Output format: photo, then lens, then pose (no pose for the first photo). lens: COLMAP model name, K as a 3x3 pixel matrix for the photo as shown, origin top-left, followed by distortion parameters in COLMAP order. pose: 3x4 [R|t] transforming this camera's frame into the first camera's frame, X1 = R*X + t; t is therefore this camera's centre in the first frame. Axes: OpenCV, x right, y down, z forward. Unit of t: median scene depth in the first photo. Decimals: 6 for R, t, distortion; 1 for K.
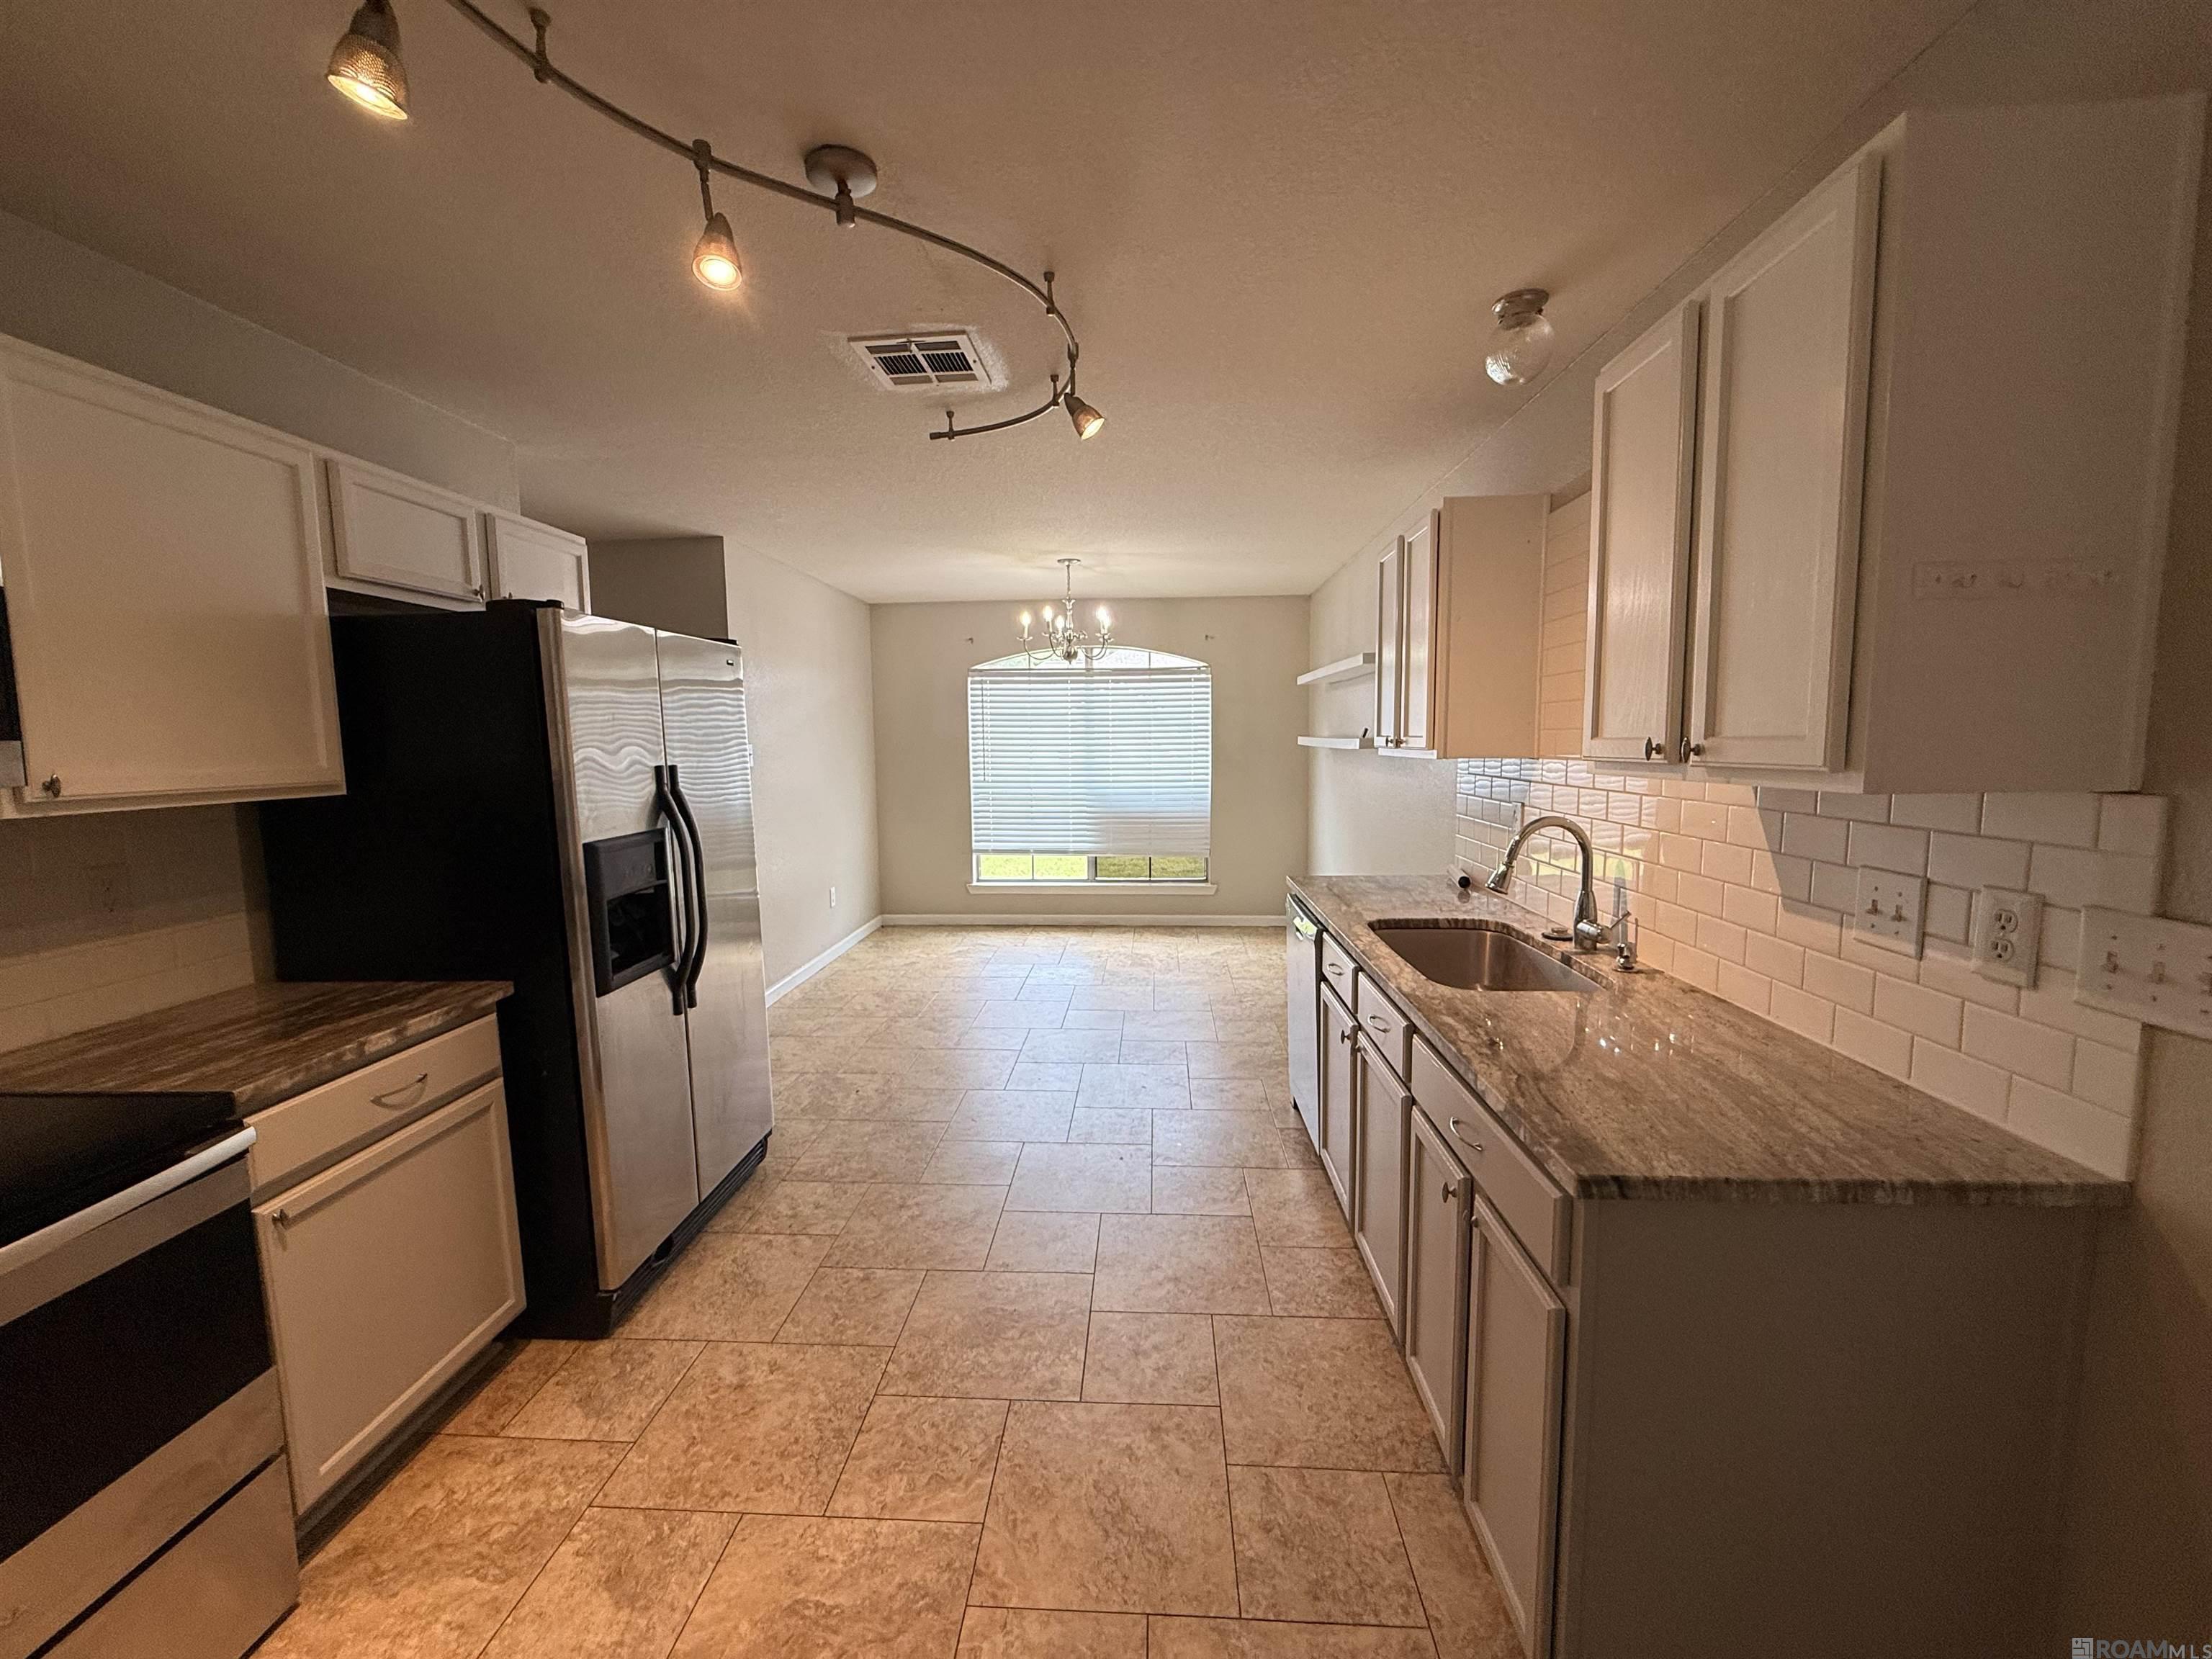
lens RADIAL K [[881.4, 0, 1102.3], [0, 881.4, 830.7], [0, 0, 1]] dist [-0.001655, 0.000541]
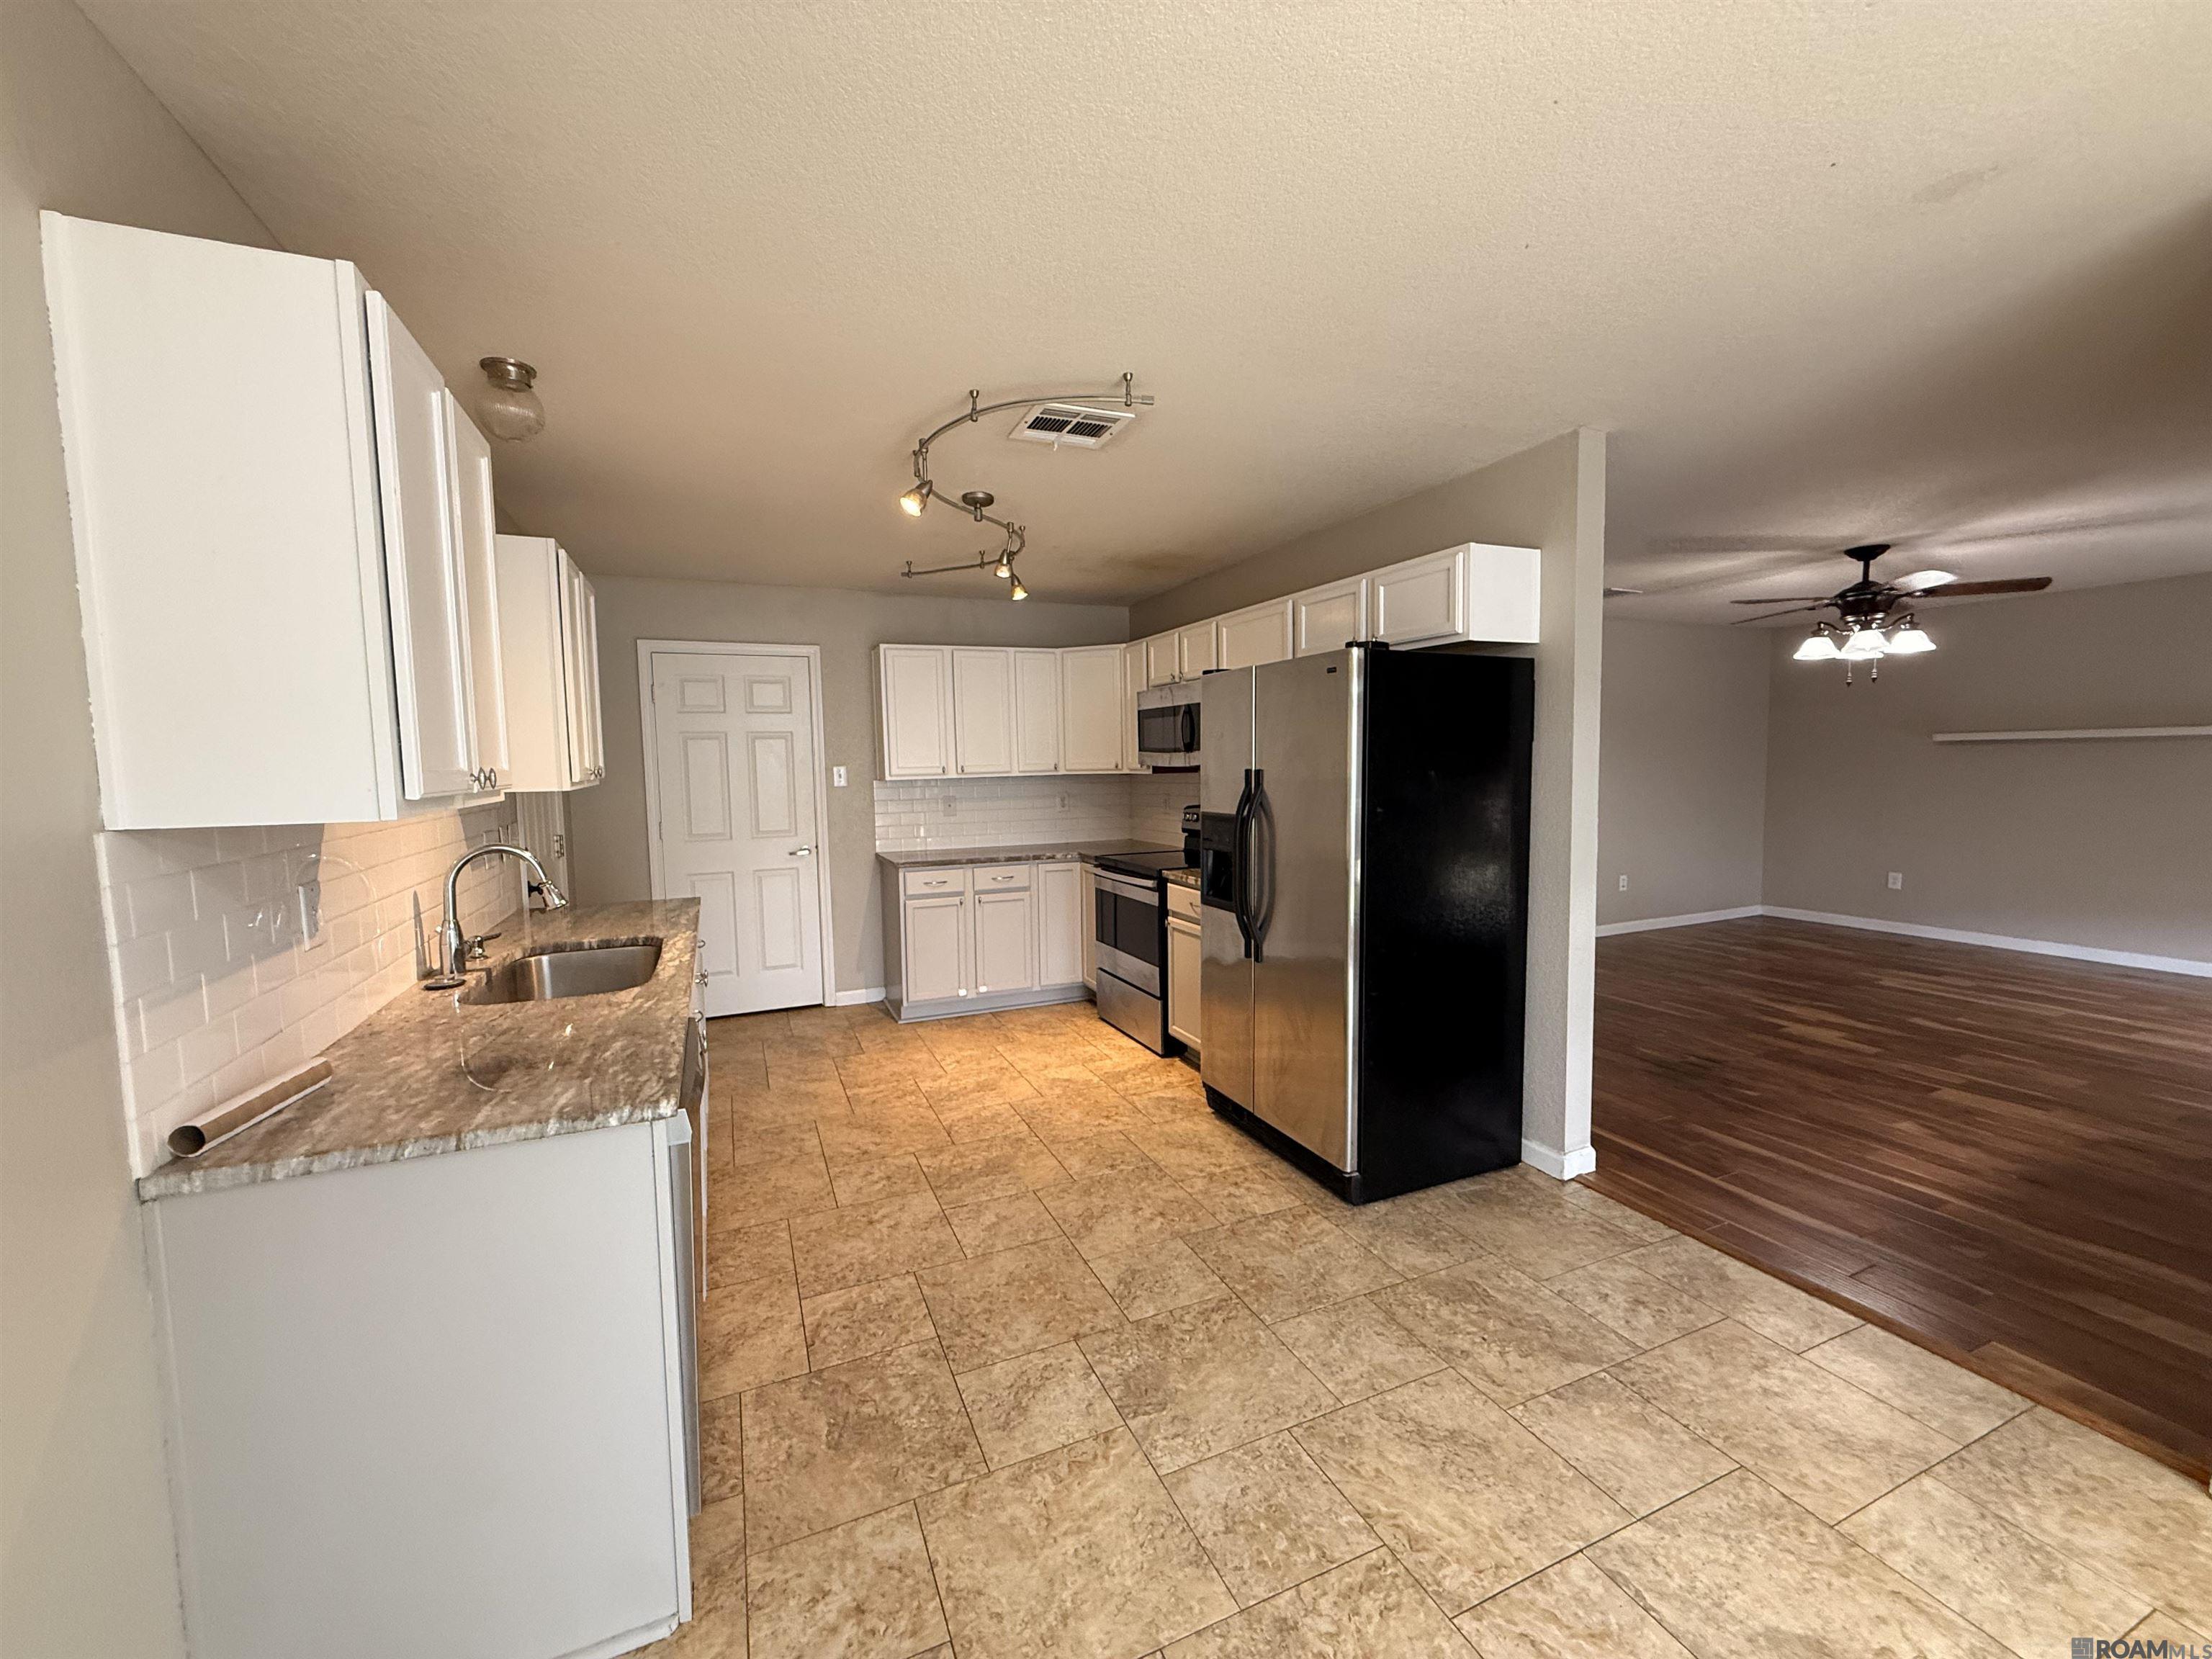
lens RADIAL K [[881.4, 0, 1096.9], [0, 881.4, 828.0], [0, 0, 1]] dist [-0.001655, 0.000541]
pose [[-0.894703, 0.065881, -0.441776, 0.354502], [-0.016995, 0.983325, 0.181059, -0.264277], [0.446338, 0.169502, -0.878665, 2.456054]]
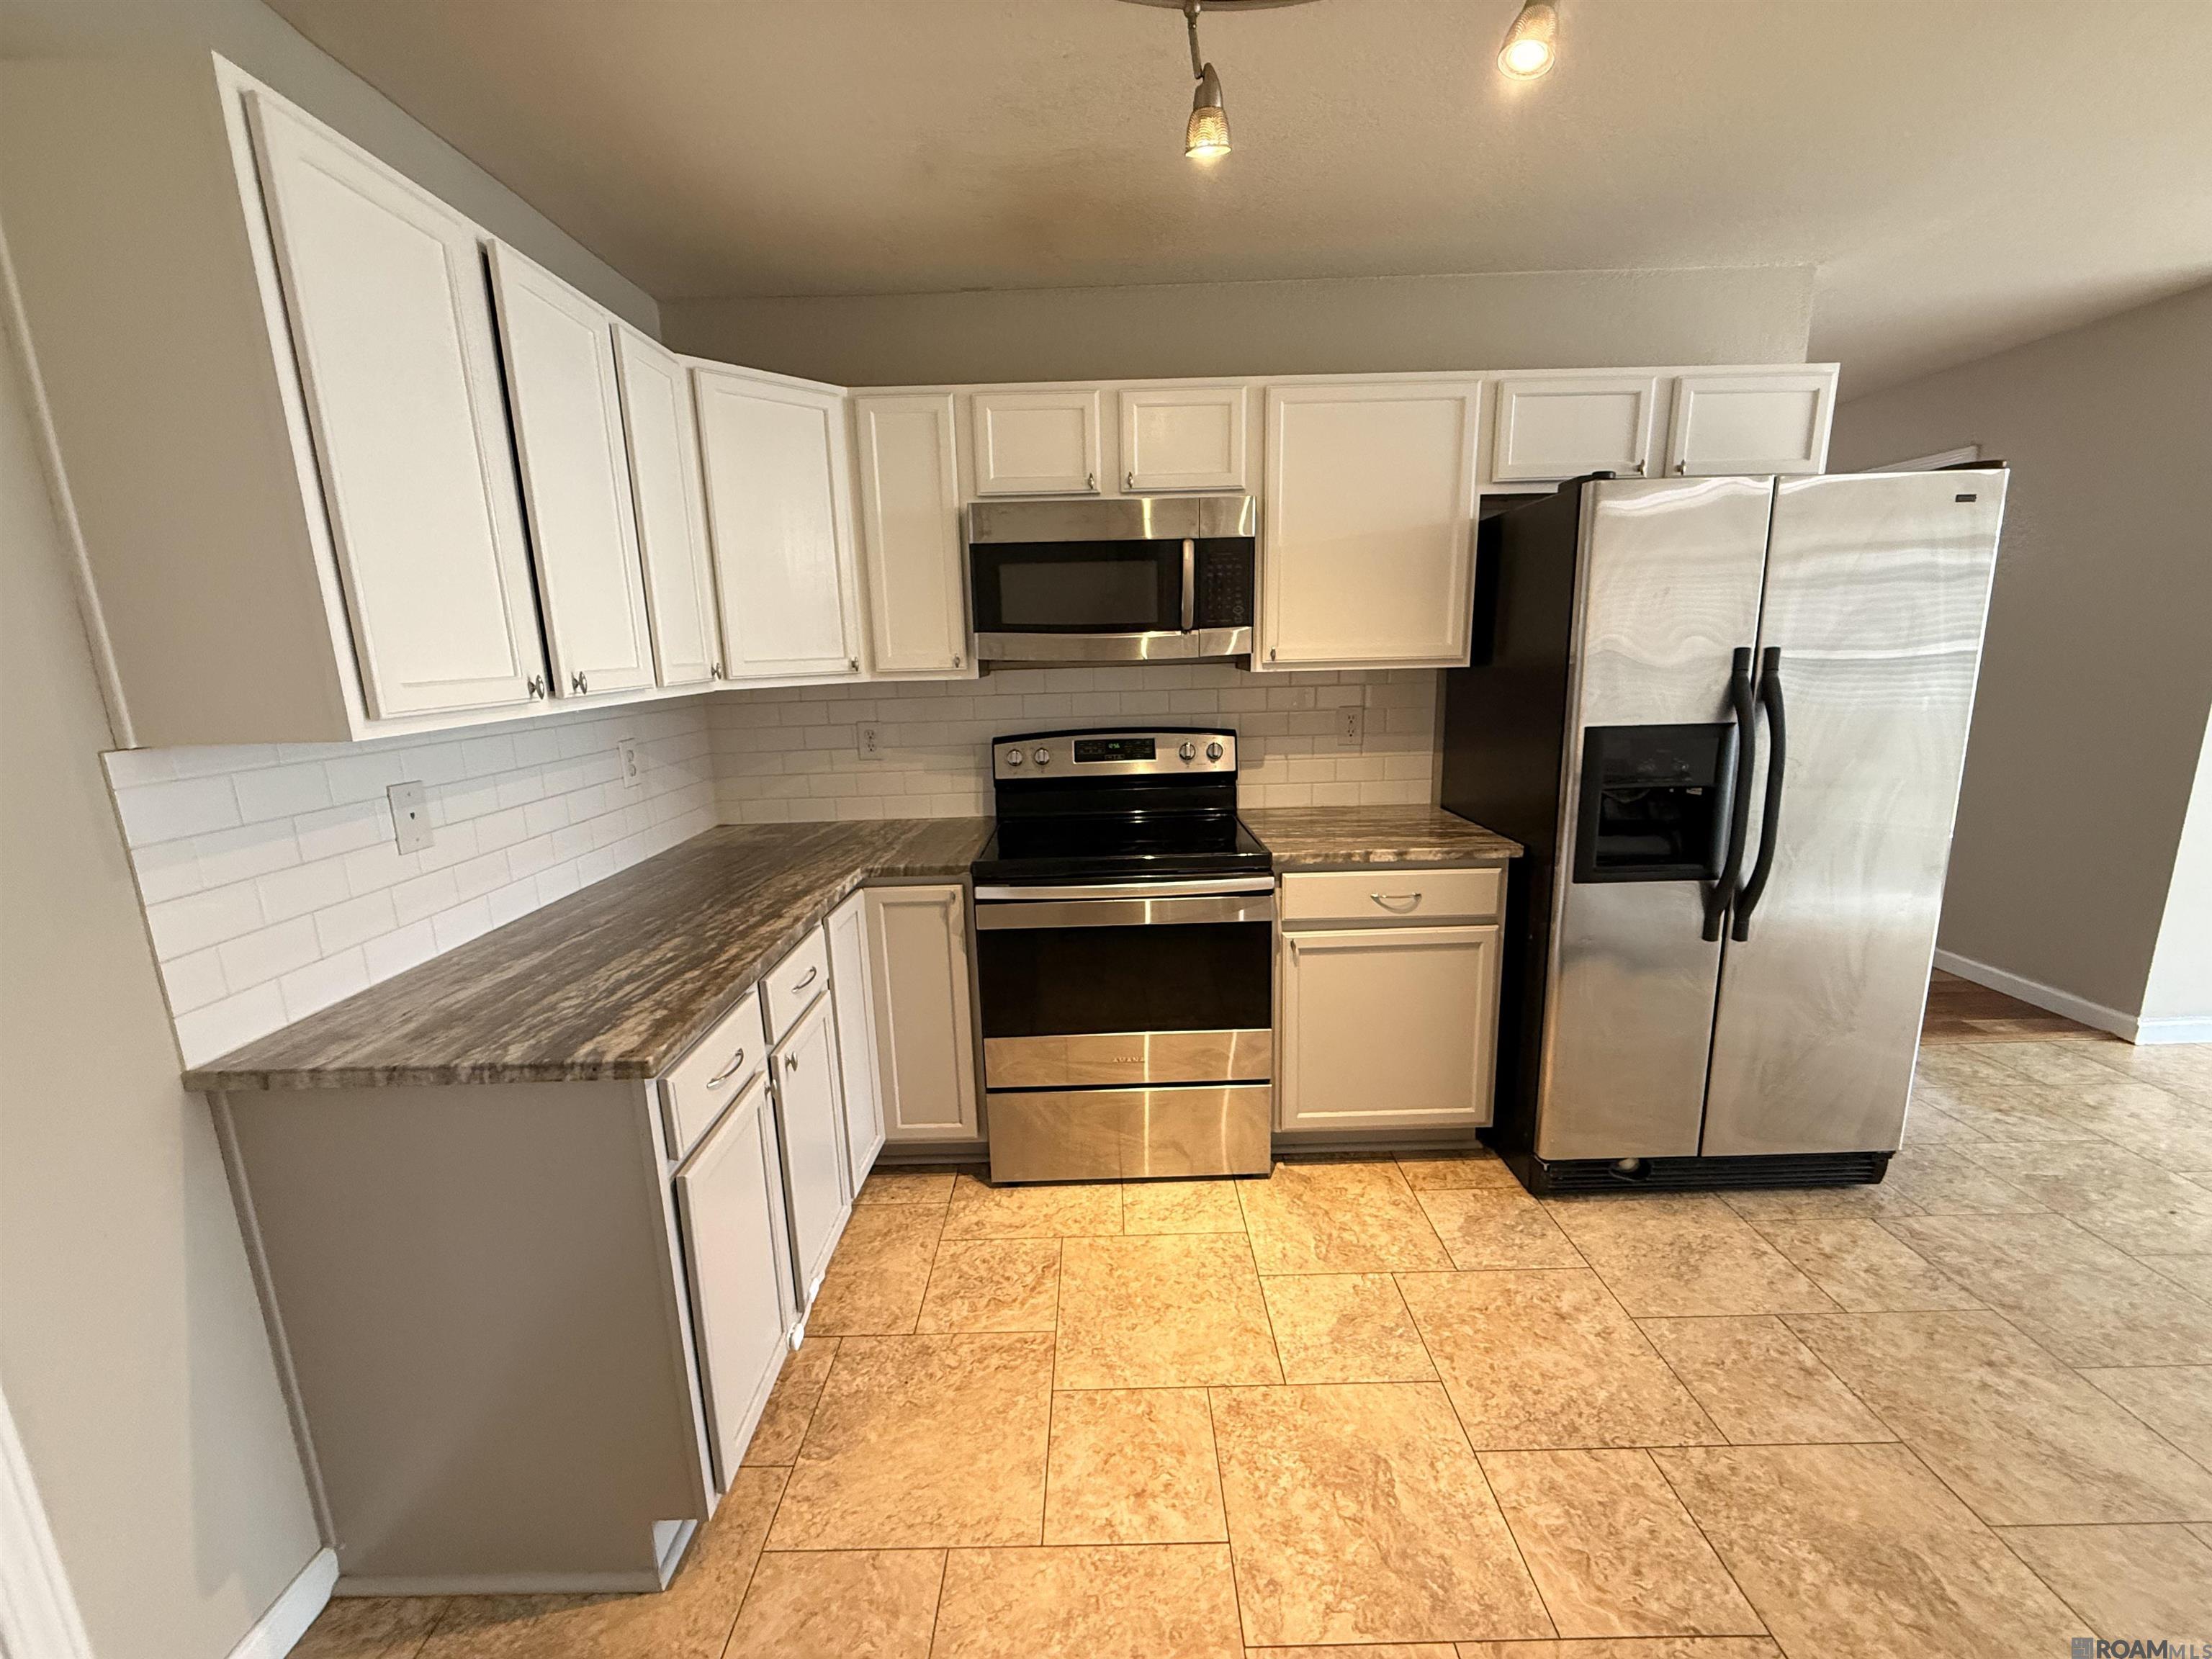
lens RADIAL K [[881.4, 0, 1095.5], [0, 881.4, 828.9], [0, 0, 1]] dist [-0.001655, 0.000541]
pose [[0.057014, 0.219284, -0.973994, 0.367585], [-0.083775, 0.973191, 0.214199, -0.039775], [0.994852, 0.069384, 0.073856, 0.395547]]
